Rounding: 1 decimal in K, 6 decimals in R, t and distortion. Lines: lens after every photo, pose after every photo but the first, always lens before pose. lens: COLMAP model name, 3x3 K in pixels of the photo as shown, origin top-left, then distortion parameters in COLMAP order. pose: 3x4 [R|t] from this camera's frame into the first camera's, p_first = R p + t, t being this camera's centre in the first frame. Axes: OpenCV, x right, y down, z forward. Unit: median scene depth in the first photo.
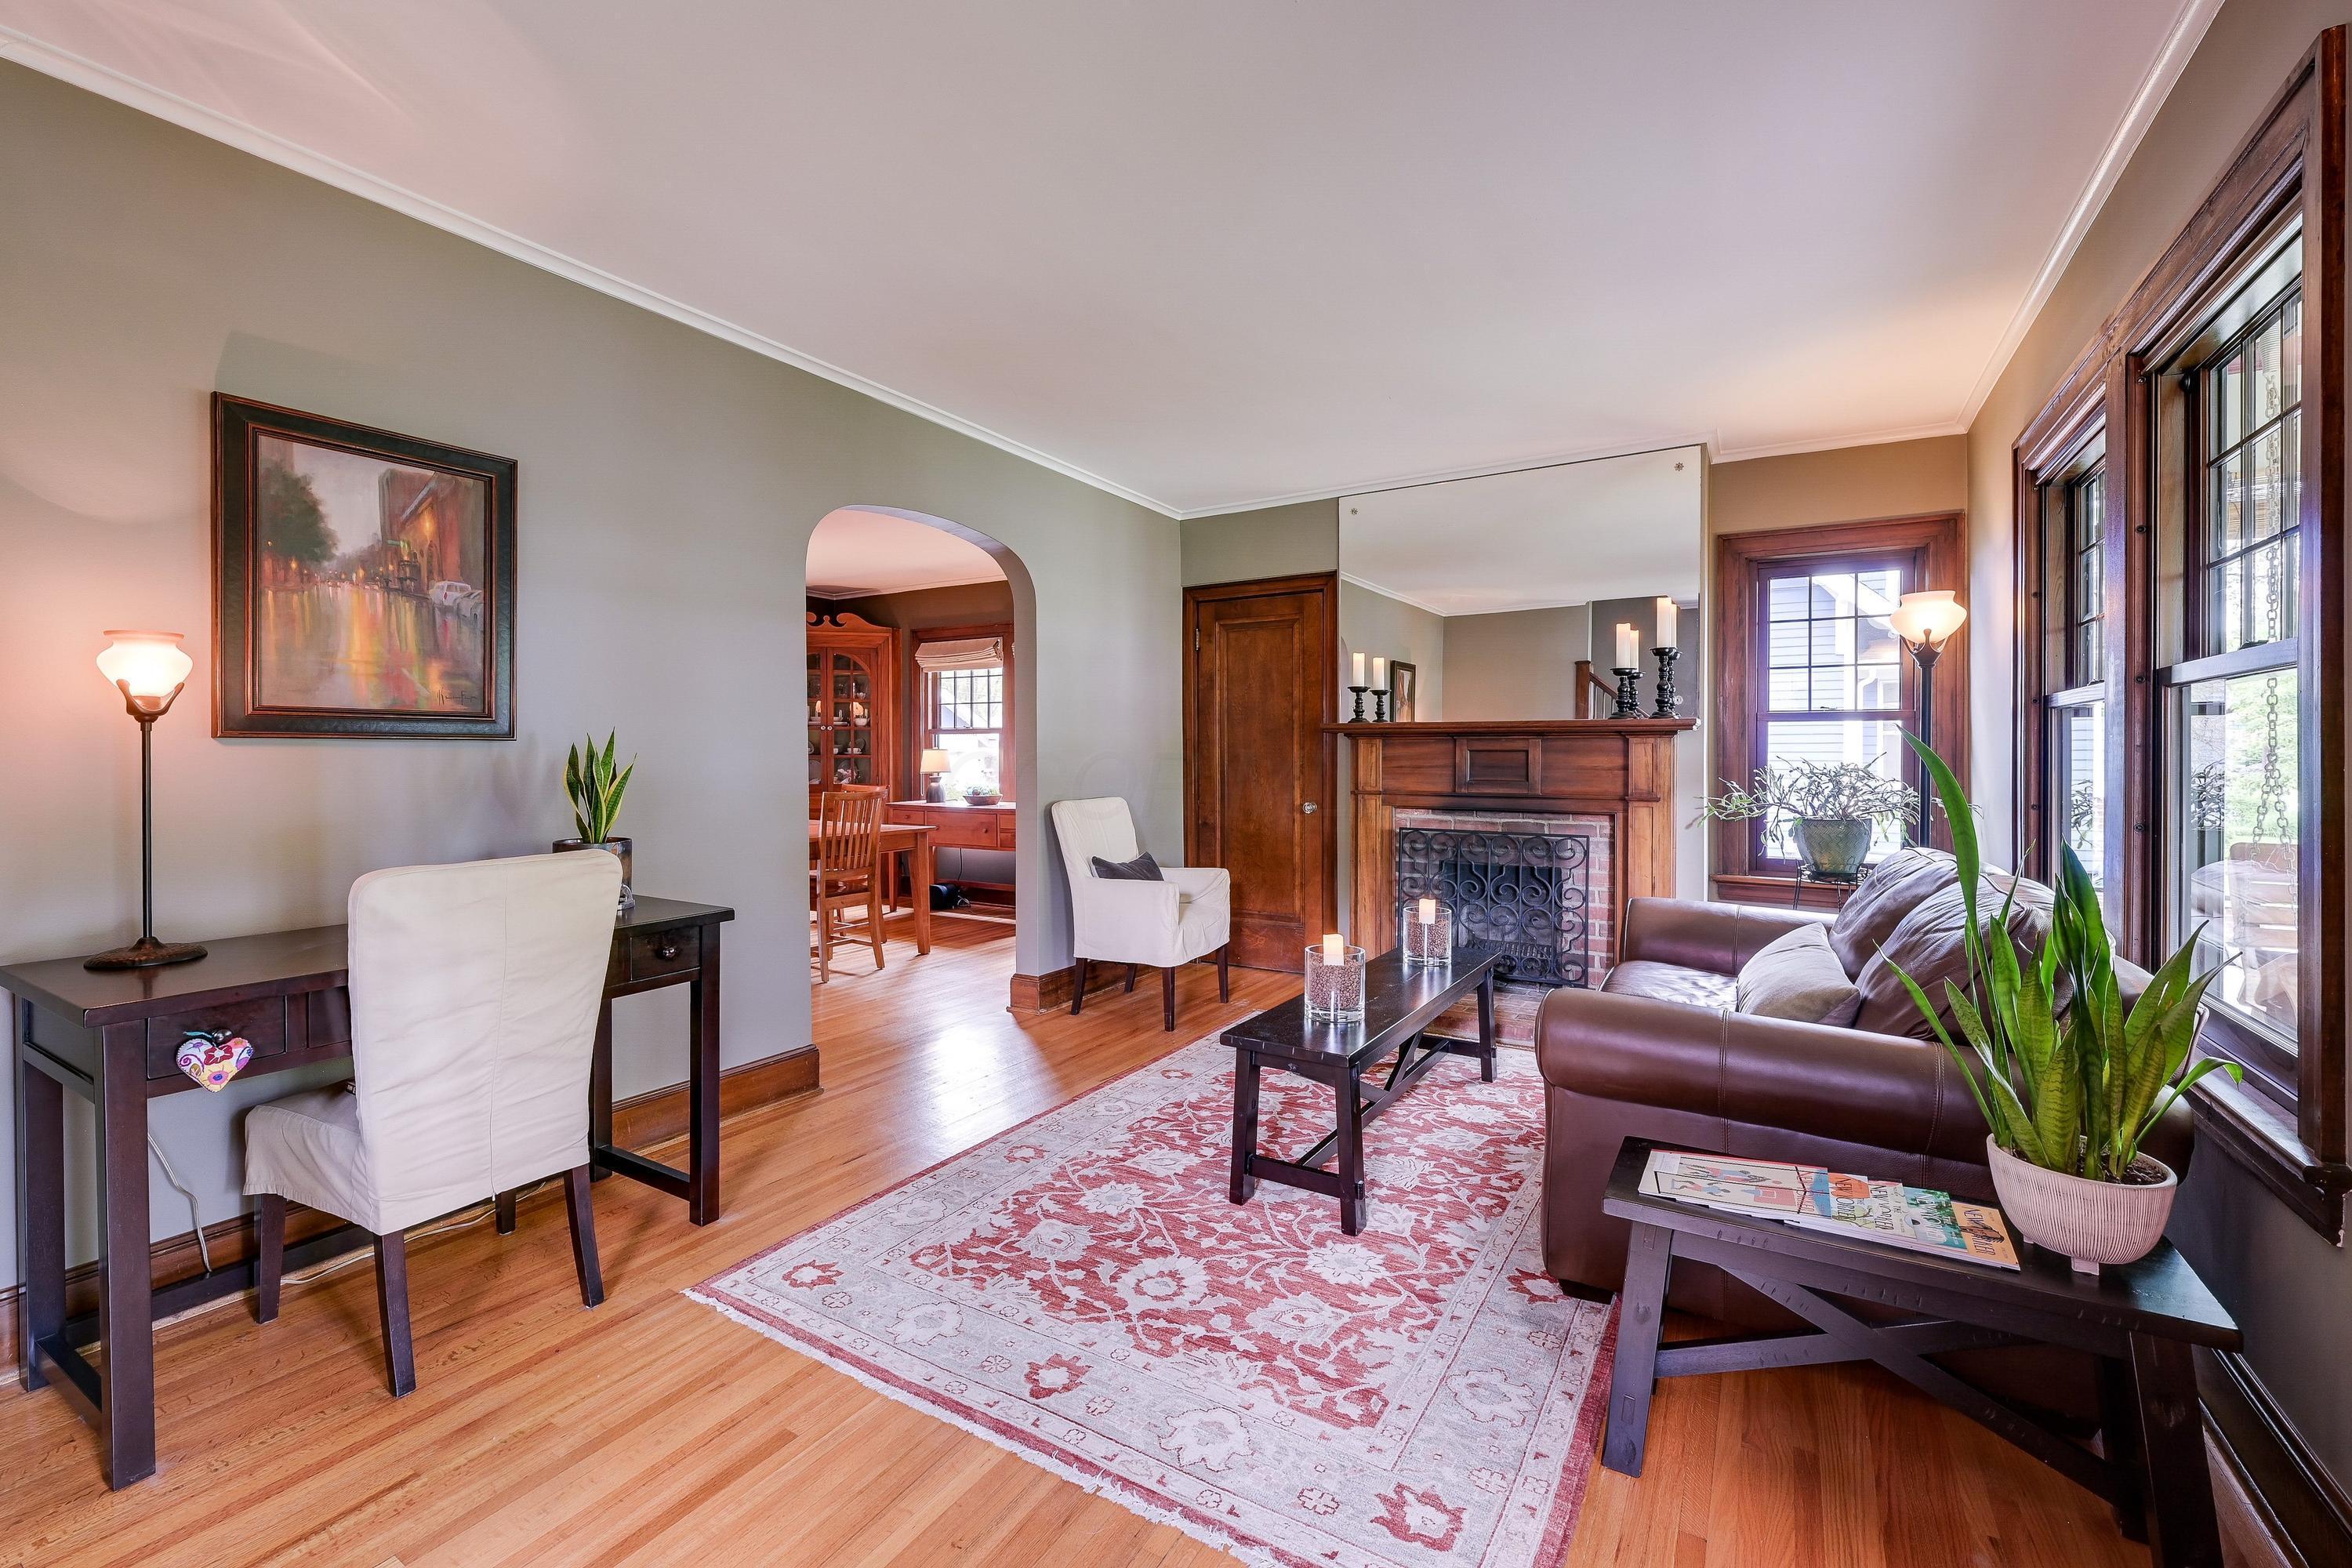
lens RADIAL K [[1001.6, 0, 1174.2], [0, 1001.6, 764.6], [0, 0, 1]] dist [-0.002467, -0.000153]
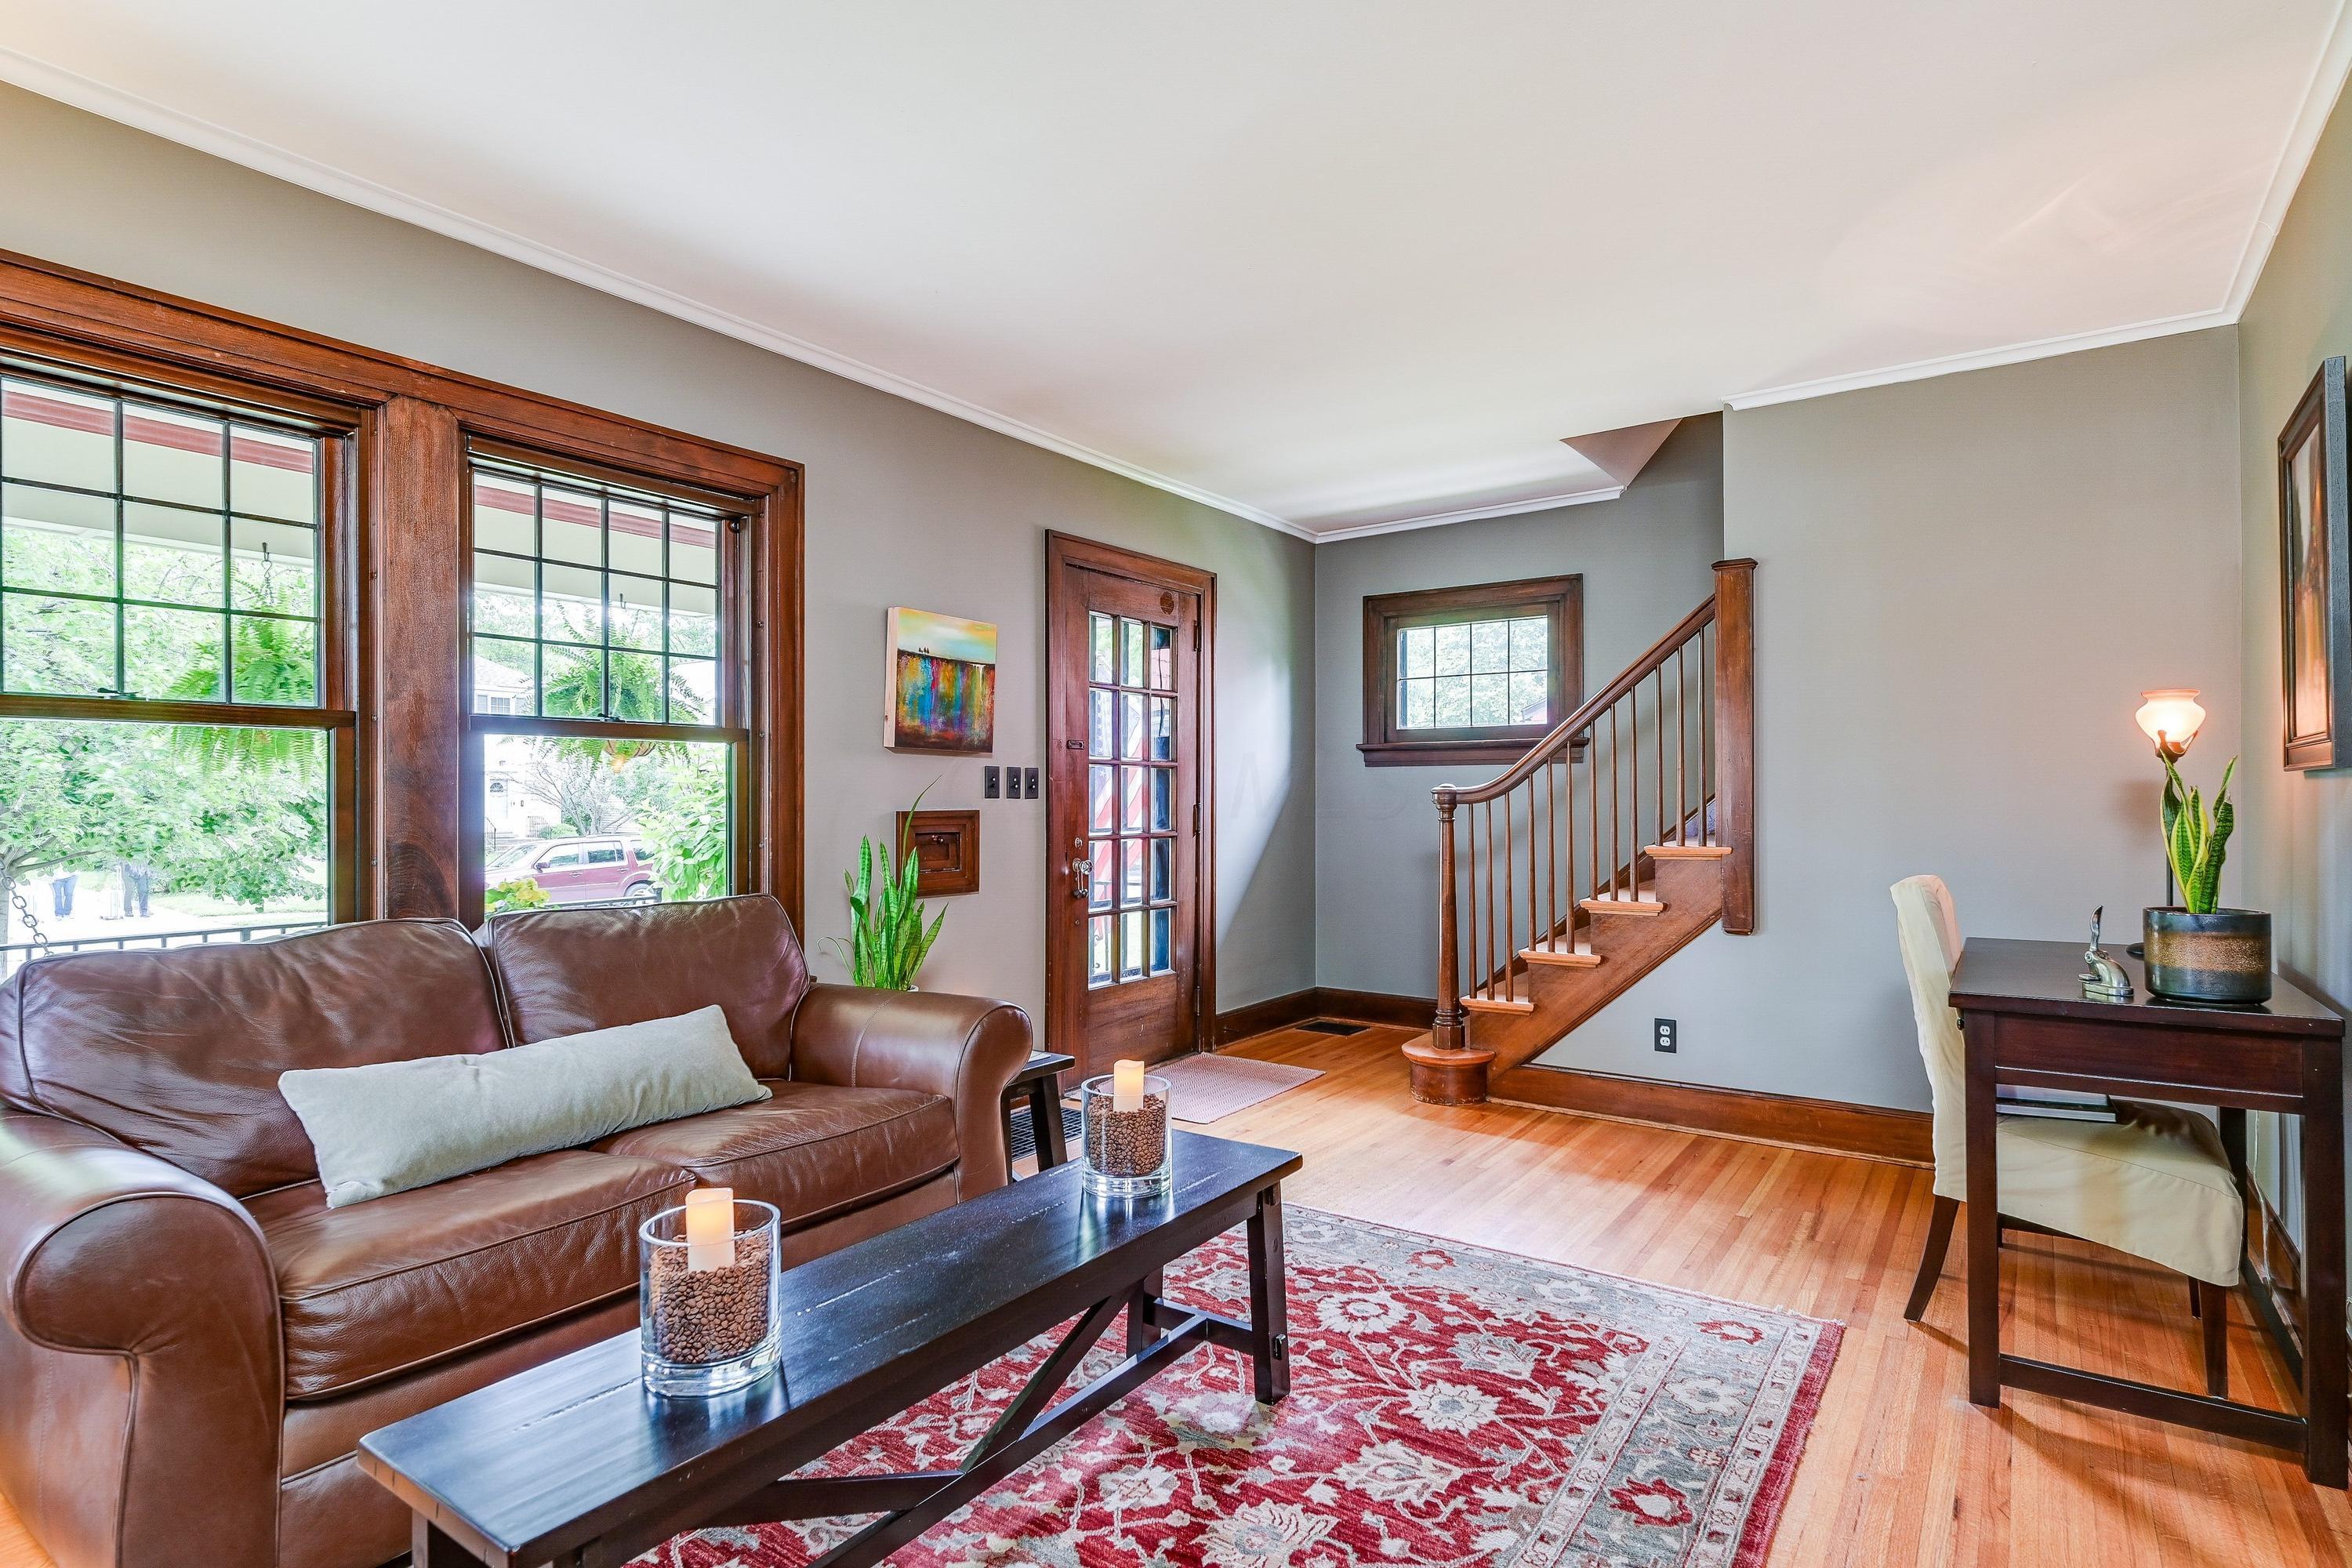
lens RADIAL K [[1216.5, 0, 1176.0], [0, 1216.5, 789.9], [0, 0, 1]] dist [-0.002198, -0.000138]
pose [[-0.997702, 0.002674, 0.067698, 0.086131], [0.003160, 0.999970, 0.007071, -0.017915], [-0.067677, 0.007269, -0.997681, 2.114392]]
